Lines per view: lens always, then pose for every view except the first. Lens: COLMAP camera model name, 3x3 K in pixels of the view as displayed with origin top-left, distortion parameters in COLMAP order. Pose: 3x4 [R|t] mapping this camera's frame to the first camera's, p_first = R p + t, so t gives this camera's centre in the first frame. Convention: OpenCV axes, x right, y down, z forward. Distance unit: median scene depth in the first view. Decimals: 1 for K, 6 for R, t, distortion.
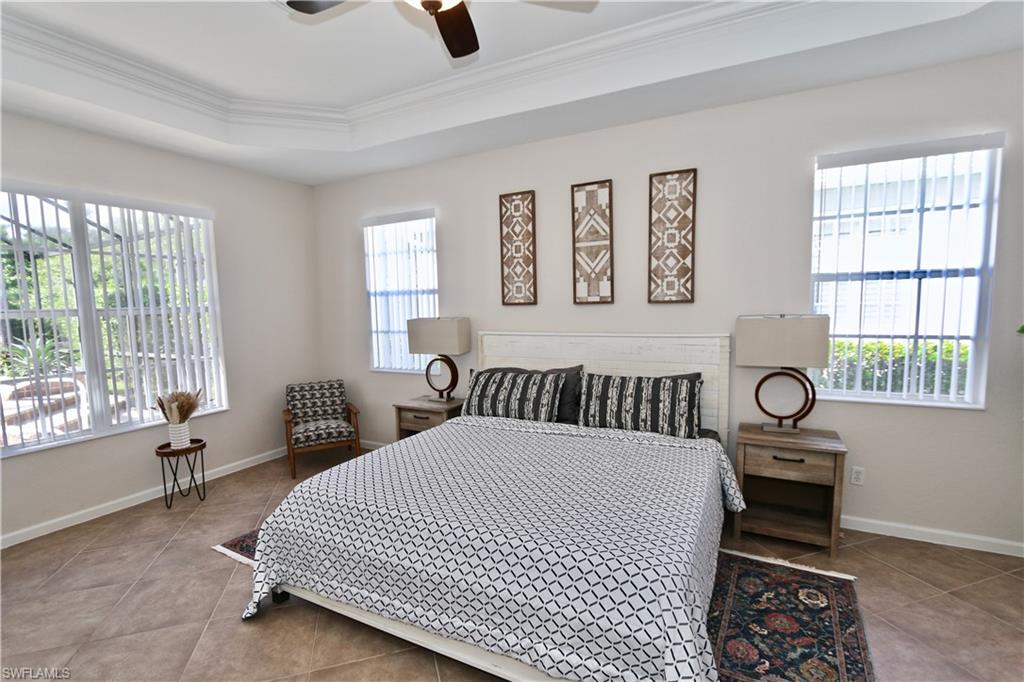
lens RADIAL K [[468.3, 0, 515.3], [0, 468.3, 345.9], [0, 0, 1]] dist [0.002425, 0.000262]
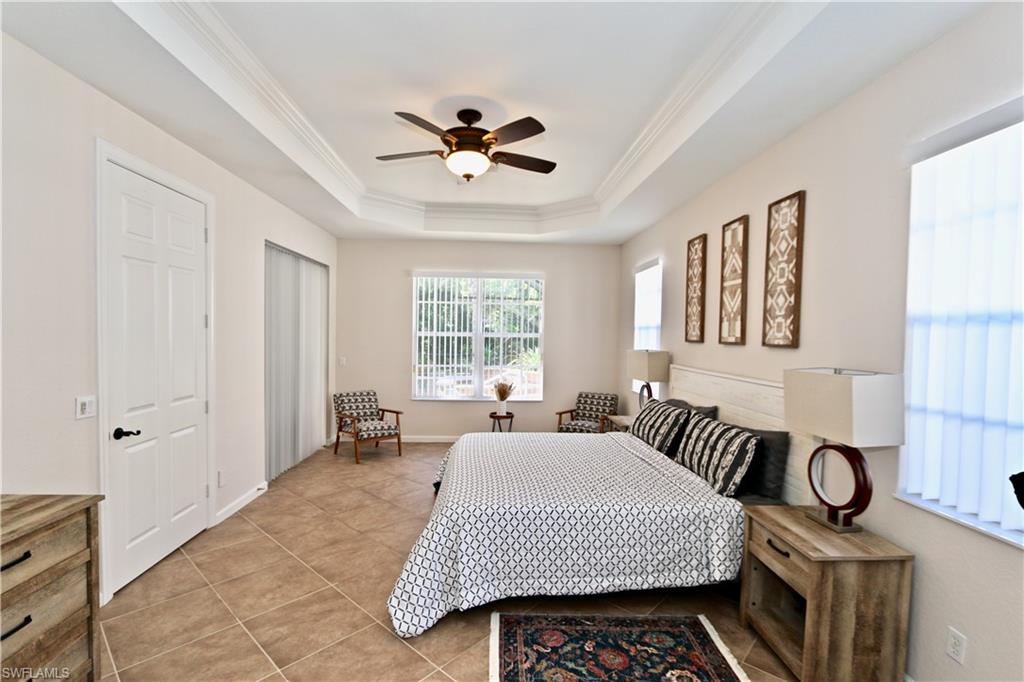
lens RADIAL K [[468.3, 0, 519.6], [0, 468.3, 344.3], [0, 0, 1]] dist [0.002425, 0.000262]
pose [[0.517023, 0.050504, -0.854480, 0.812121], [-0.106618, 0.994283, -0.005744, -0.040585], [0.849305, 0.094073, 0.519452, 0.143012]]
